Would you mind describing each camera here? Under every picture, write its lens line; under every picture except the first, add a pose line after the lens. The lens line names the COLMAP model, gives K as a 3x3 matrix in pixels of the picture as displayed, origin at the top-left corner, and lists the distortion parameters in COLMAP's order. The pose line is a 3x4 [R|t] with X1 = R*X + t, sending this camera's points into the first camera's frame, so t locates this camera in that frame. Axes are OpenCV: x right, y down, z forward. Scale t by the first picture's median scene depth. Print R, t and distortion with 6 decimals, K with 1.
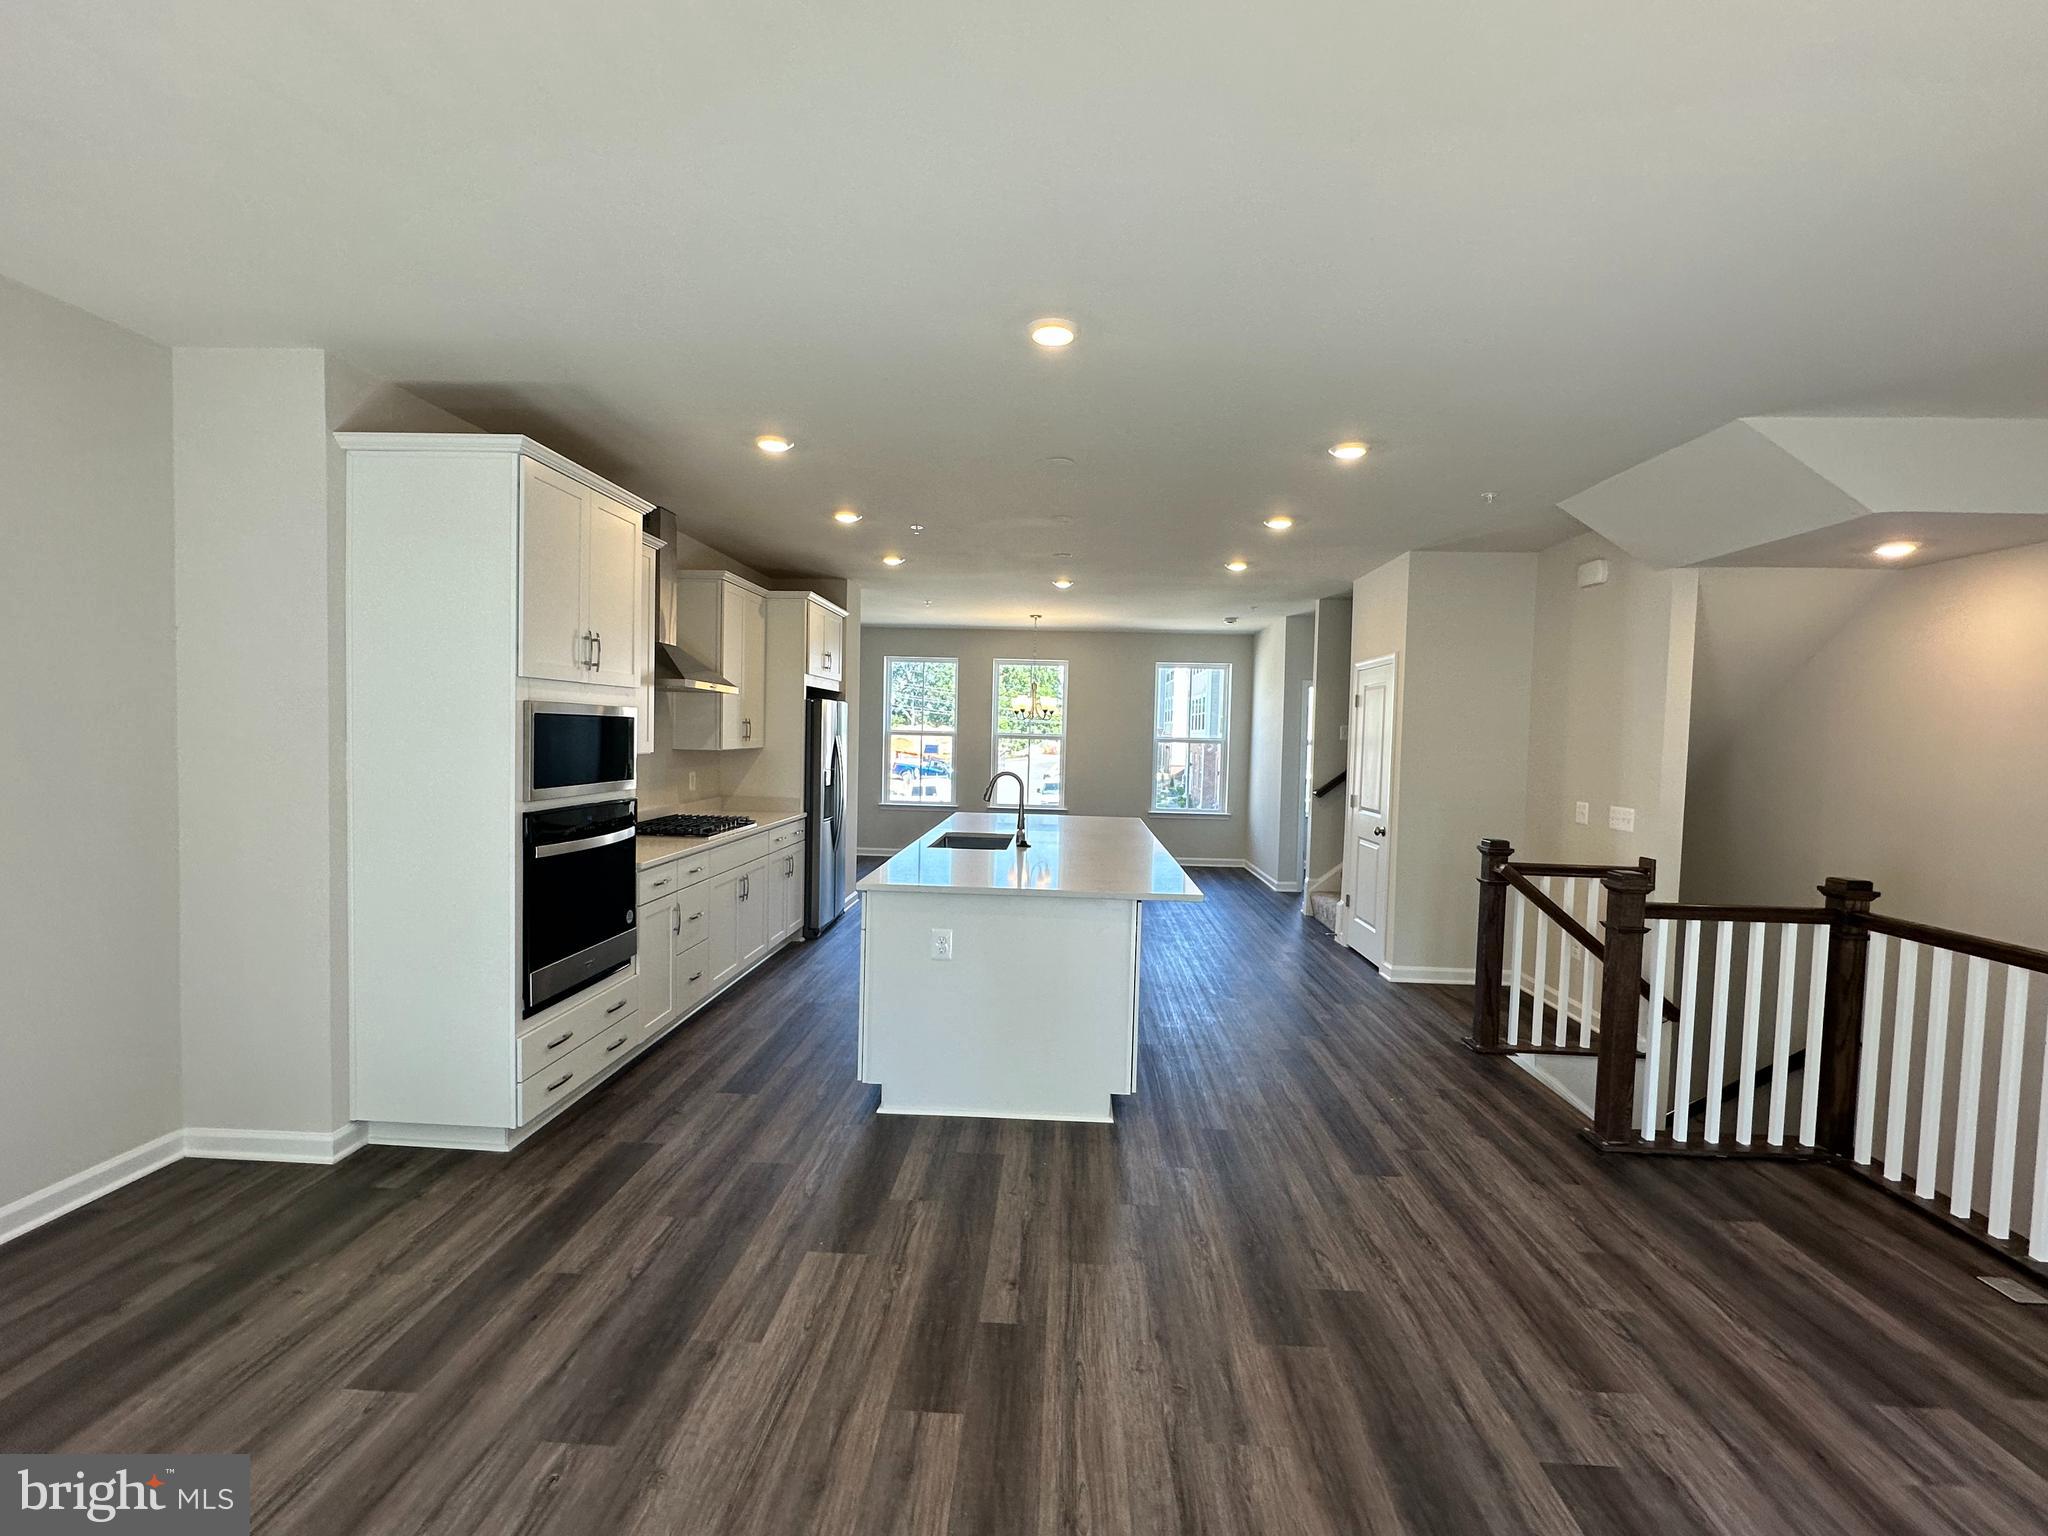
lens RADIAL K [[889.1, 0, 1032.2], [0, 889.1, 768.6], [0, 0, 1]] dist [0.001520, 0.000356]
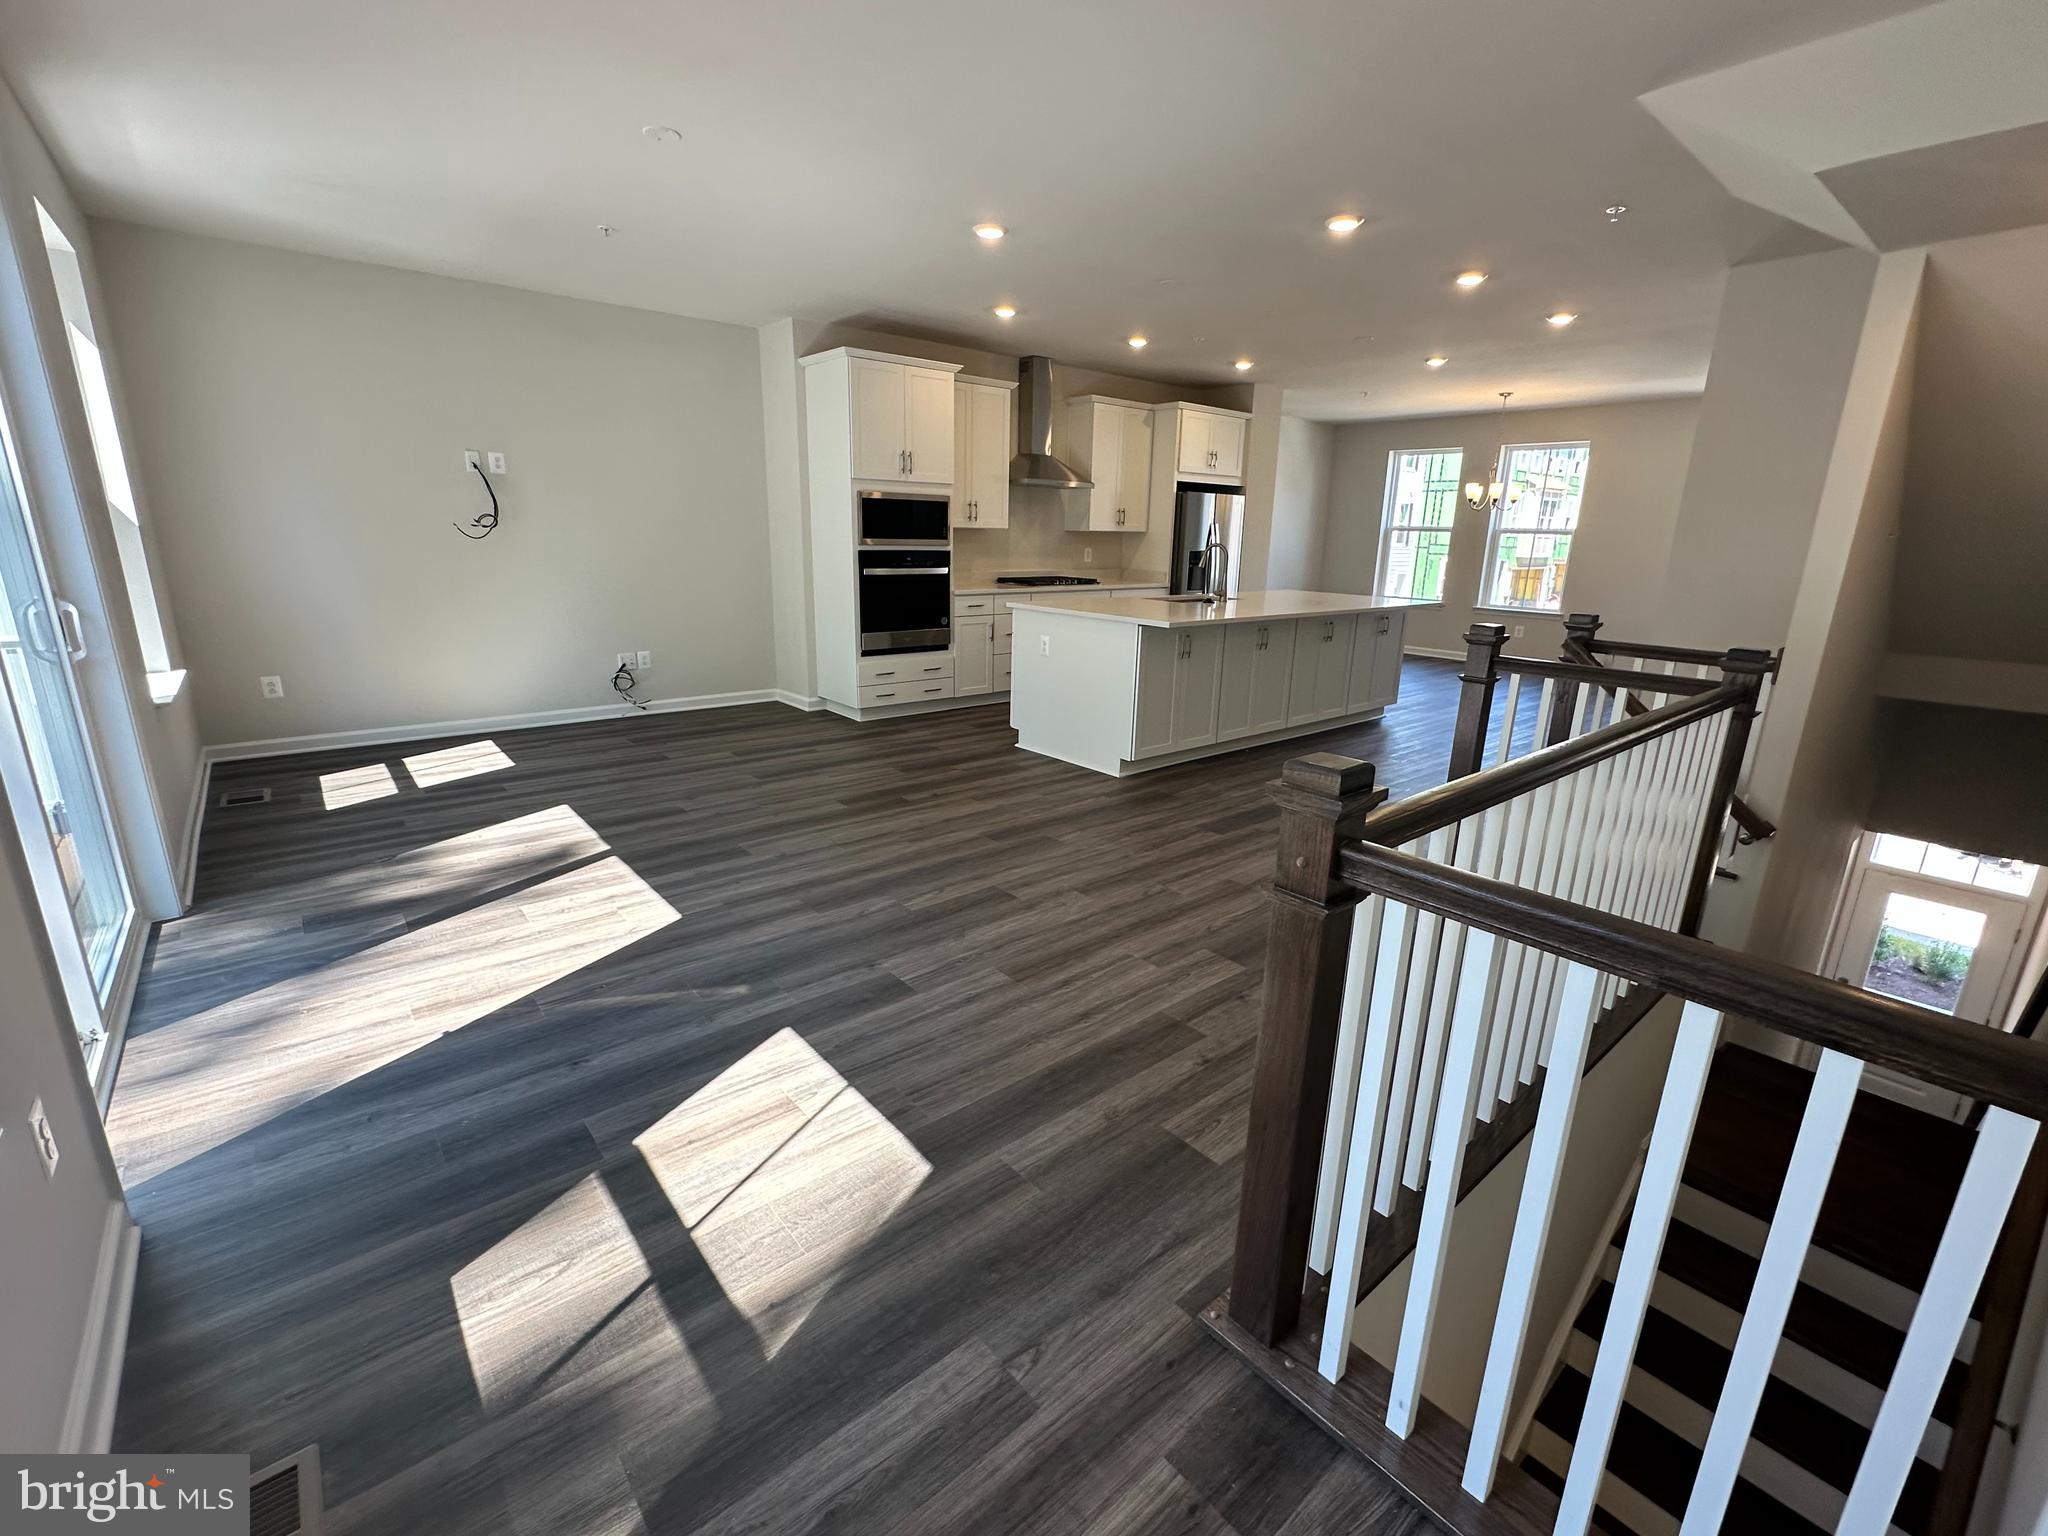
lens RADIAL K [[889.1, 0, 1038.3], [0, 889.1, 767.3], [0, 0, 1]] dist [0.001520, 0.000356]
pose [[0.685975, 0.179200, -0.705213, 1.167729], [-0.035612, 0.976306, 0.213446, 0.083396], [0.726753, -0.121304, 0.676103, -0.098064]]
